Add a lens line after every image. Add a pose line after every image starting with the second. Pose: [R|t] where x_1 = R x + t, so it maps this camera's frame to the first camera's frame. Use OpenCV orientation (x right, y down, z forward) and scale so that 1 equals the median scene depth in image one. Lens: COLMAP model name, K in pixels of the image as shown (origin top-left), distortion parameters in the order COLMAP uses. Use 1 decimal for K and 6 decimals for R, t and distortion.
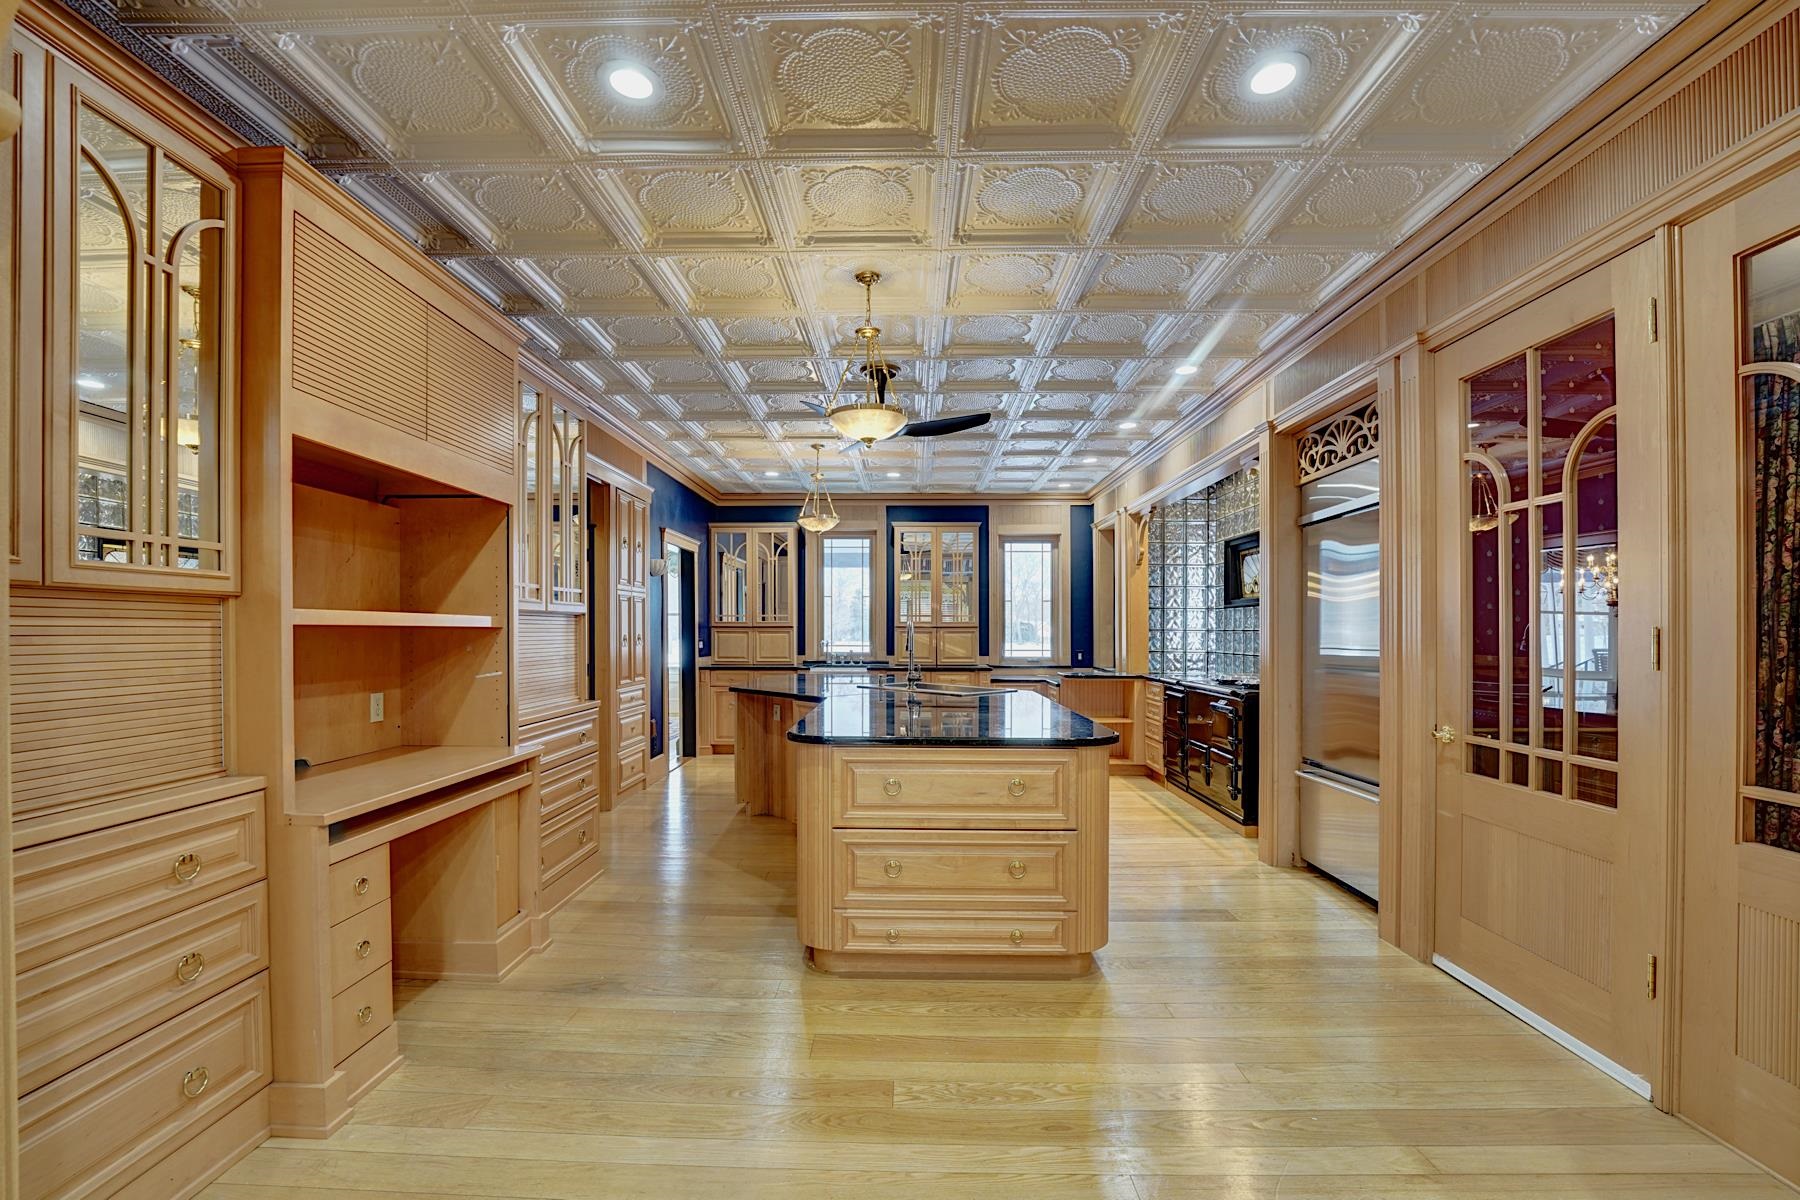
lens RADIAL K [[756.7, 0, 894.5], [0, 756.7, 633.6], [0, 0, 1]] dist [-0.001295, 0.000107]
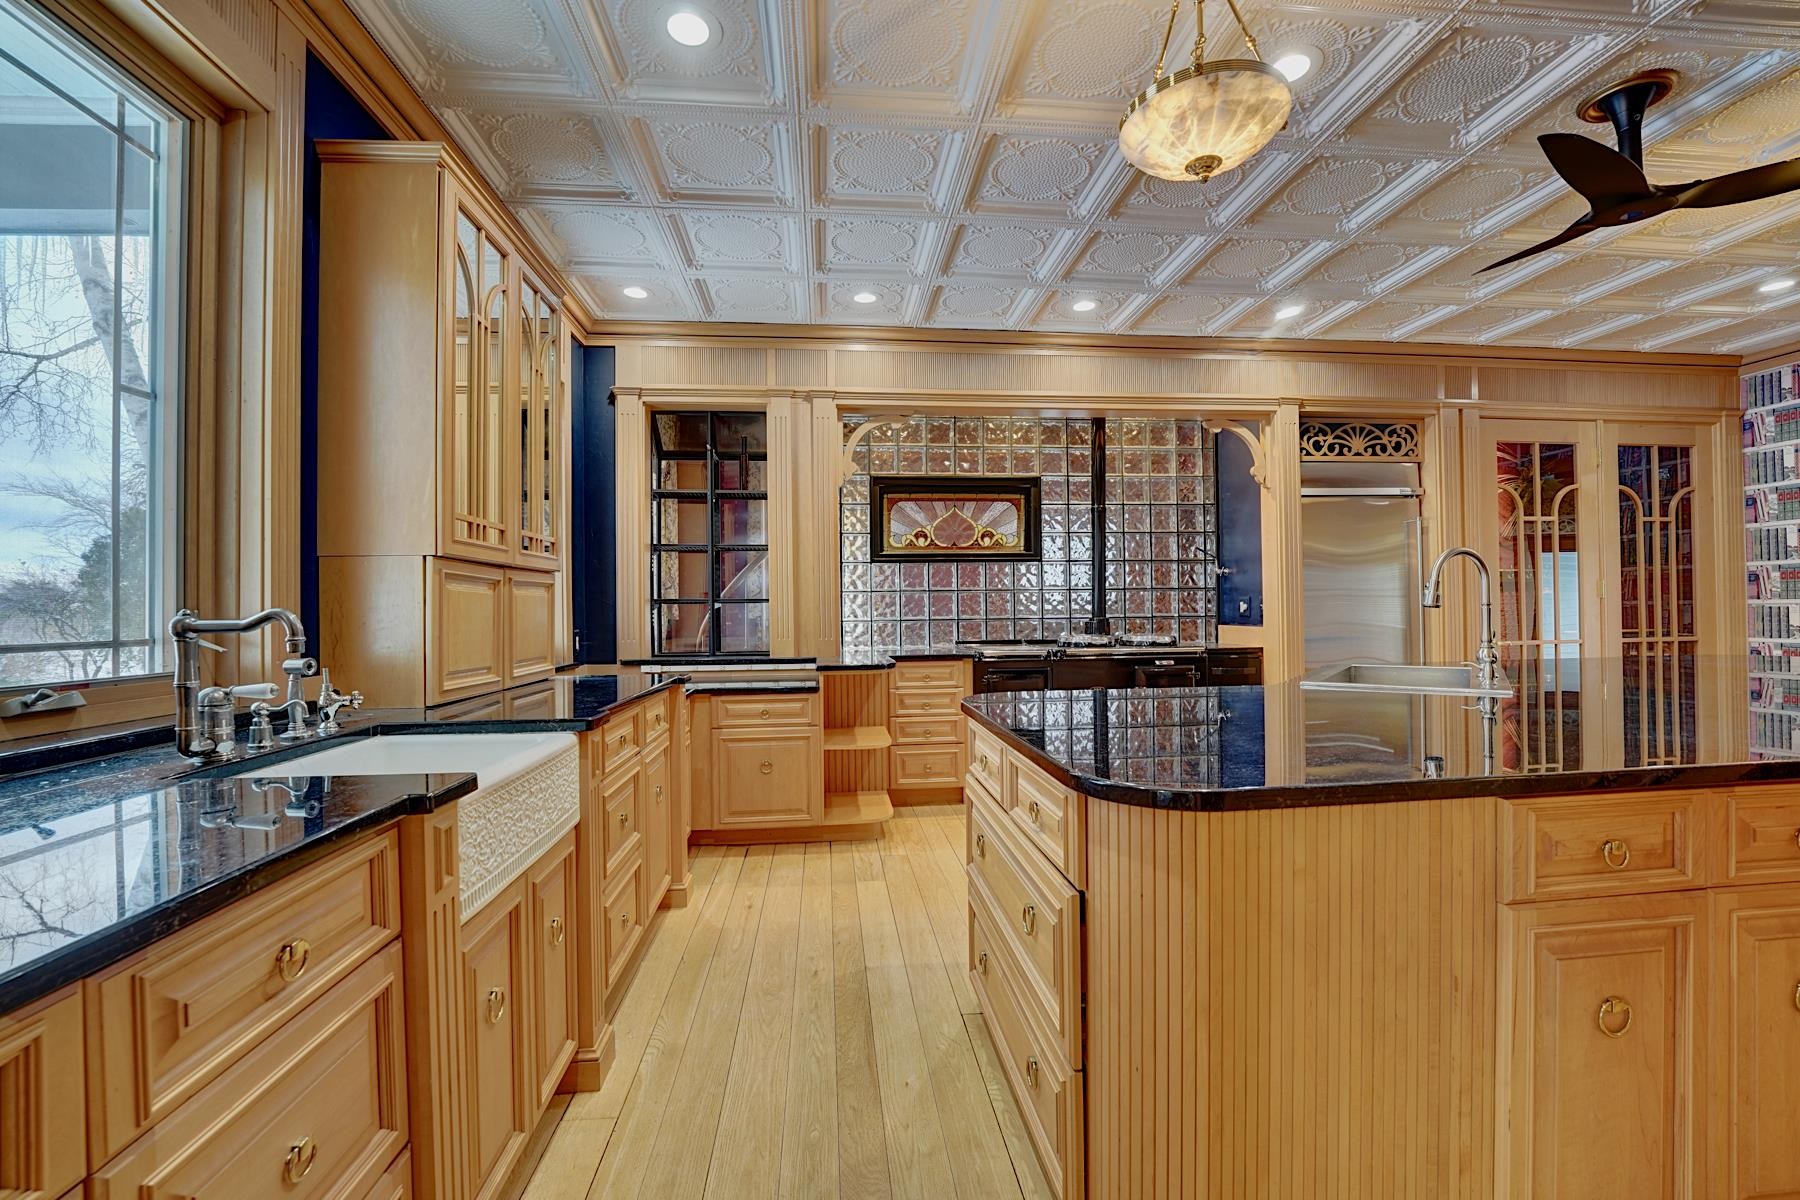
lens RADIAL K [[728.5, 0, 900.5], [0, 728.5, 607.5], [0, 0, 1]] dist [-0.015012, 0.000519]
pose [[-0.121734, 0.002404, 0.992560, -0.413303], [0.015809, 0.999875, -0.000483, 0.018357], [-0.992437, 0.015633, -0.121757, 1.419212]]
